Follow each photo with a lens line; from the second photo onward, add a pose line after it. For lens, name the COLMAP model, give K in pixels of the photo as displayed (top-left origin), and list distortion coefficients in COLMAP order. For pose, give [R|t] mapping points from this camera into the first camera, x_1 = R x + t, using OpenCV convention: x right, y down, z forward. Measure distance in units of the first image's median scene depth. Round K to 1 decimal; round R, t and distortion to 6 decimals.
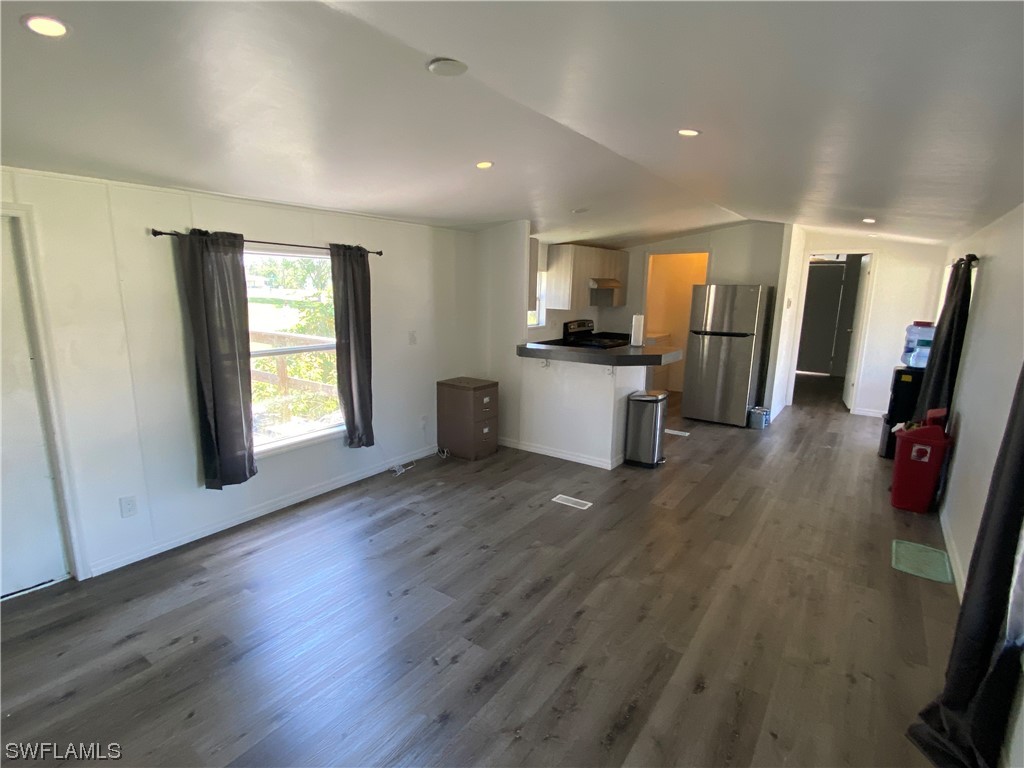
lens RADIAL K [[509.3, 0, 512.0], [0, 509.3, 384.0], [0, 0, 1]] dist [-0.000594, -0.000174]
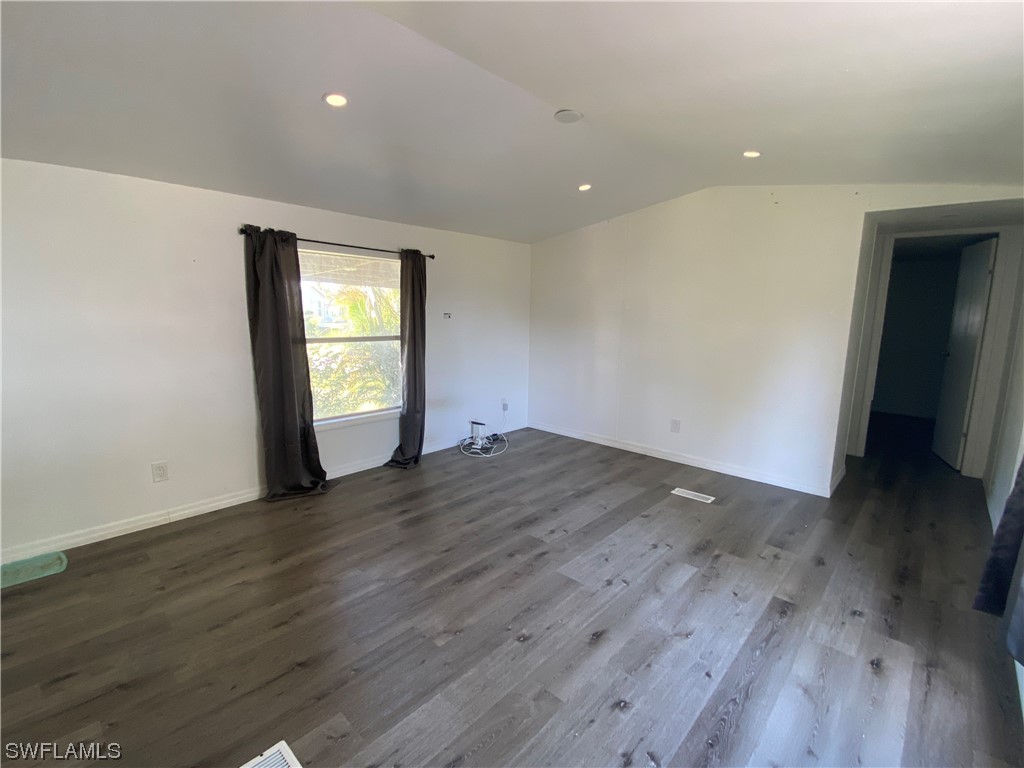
lens RADIAL K [[456.1, 0, 512.0], [0, 456.1, 384.0], [0, 0, 1]] dist [-0.019633, -0.000234]
pose [[-0.990697, -0.049266, 0.126858, -0.115049], [-0.002438, 0.938449, 0.345409, -0.235429], [-0.136066, 0.341887, -0.929838, 1.673245]]
